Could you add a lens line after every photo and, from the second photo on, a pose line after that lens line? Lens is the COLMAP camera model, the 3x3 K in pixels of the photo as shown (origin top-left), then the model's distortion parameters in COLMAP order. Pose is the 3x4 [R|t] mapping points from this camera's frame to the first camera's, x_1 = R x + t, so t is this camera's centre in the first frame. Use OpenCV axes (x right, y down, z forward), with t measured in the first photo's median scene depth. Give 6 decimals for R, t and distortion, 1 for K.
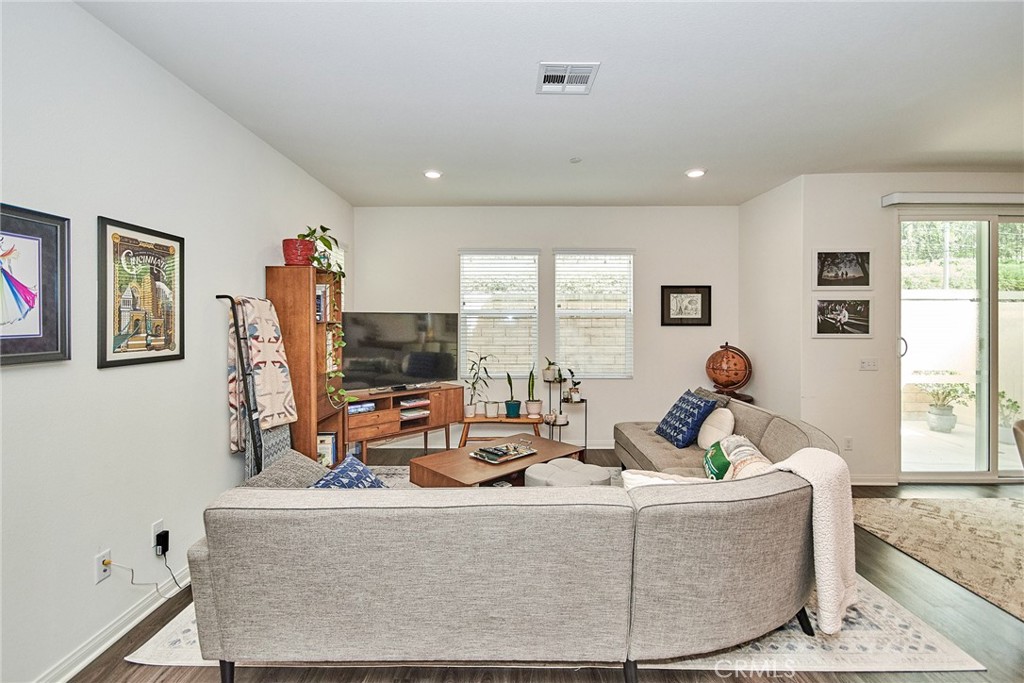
lens RADIAL K [[458.5, 0, 511.3], [0, 458.5, 324.3], [0, 0, 1]] dist [0.036167, -0.015572]
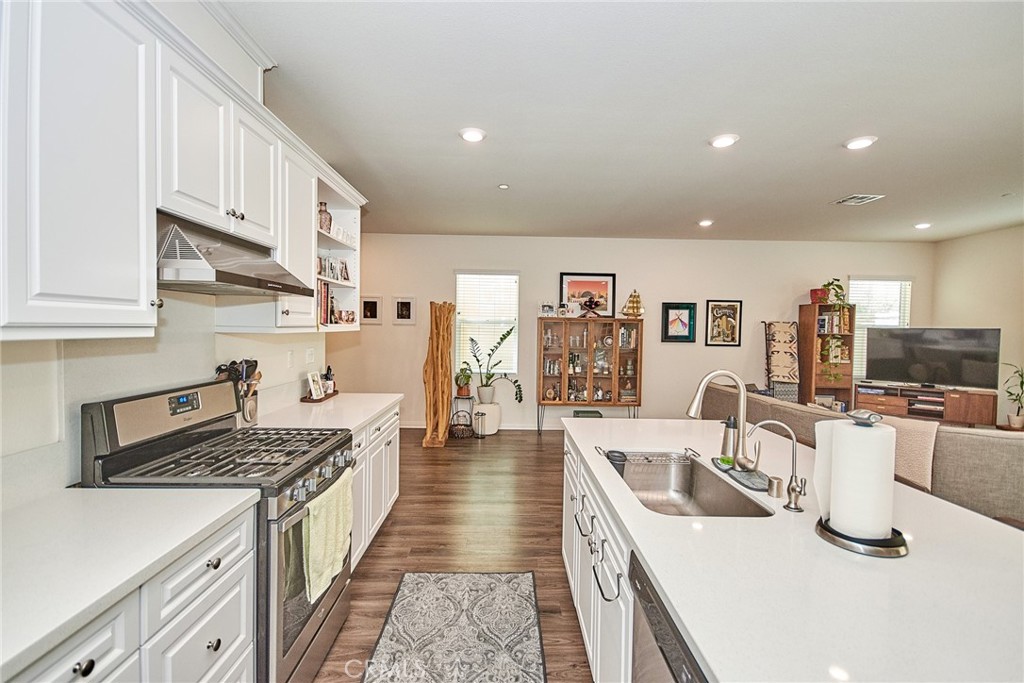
lens RADIAL K [[455.5, 0, 512.0], [0, 455.5, 341.5], [0, 0, 1]] dist [0.015945, 0.000384]
pose [[0.026754, 0.032513, -0.999113, 1.119537], [-0.019465, 0.999298, 0.031998, -0.007071], [0.999453, 0.018592, 0.027368, -0.219585]]
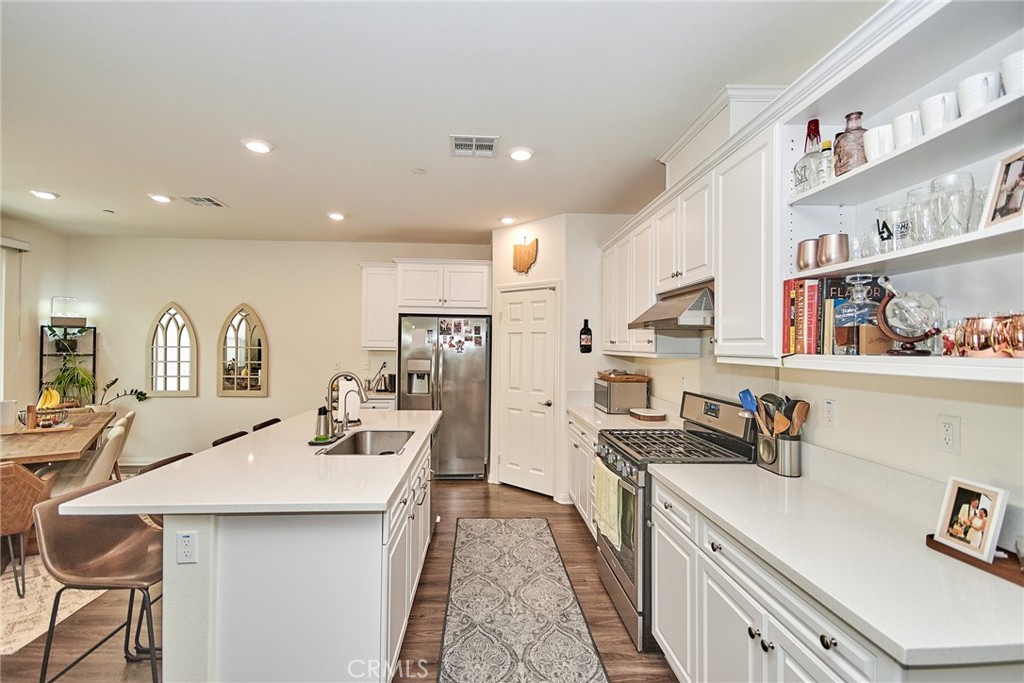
lens RADIAL K [[450.8, 0, 506.4], [0, 450.8, 340.9], [0, 0, 1]] dist [-0.000011, -0.000114]
pose [[-0.062631, 0.010843, 0.997978, 0.049370], [-0.007352, 0.999909, -0.011325, -0.011670], [-0.998010, -0.008046, -0.062545, -0.206284]]
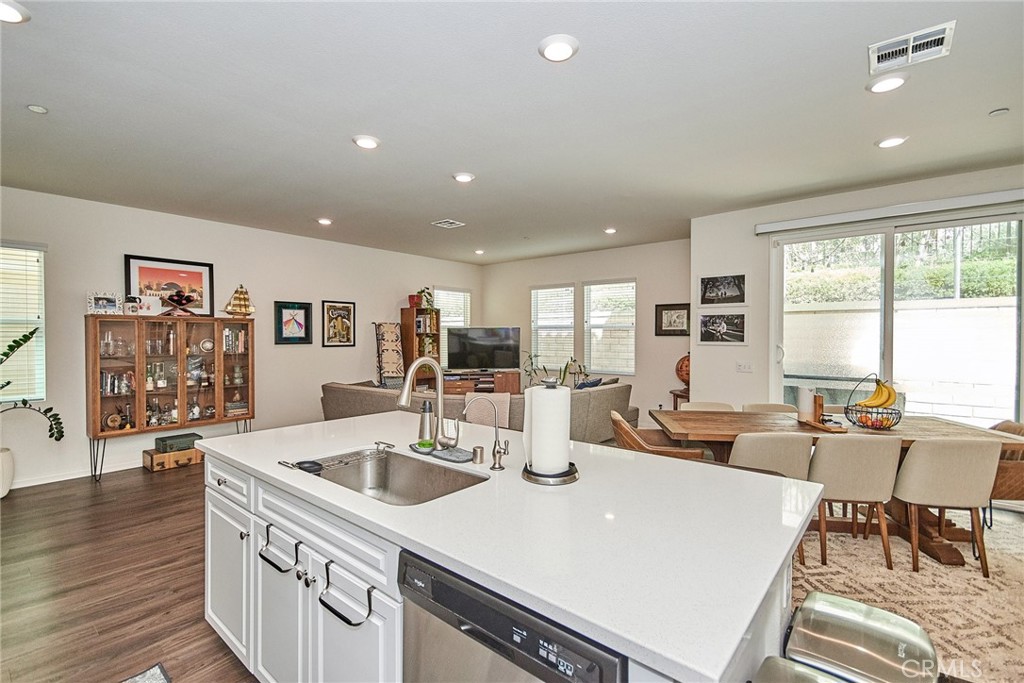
lens RADIAL K [[454.0, 0, 523.1], [0, 454.0, 341.7], [0, 0, 1]] dist [0.003209, 0.000263]
pose [[0.782398, 0.009392, -0.622707, 1.056624], [-0.002650, 0.999927, 0.011752, 0.007263], [0.622773, -0.007545, 0.782367, -0.290762]]
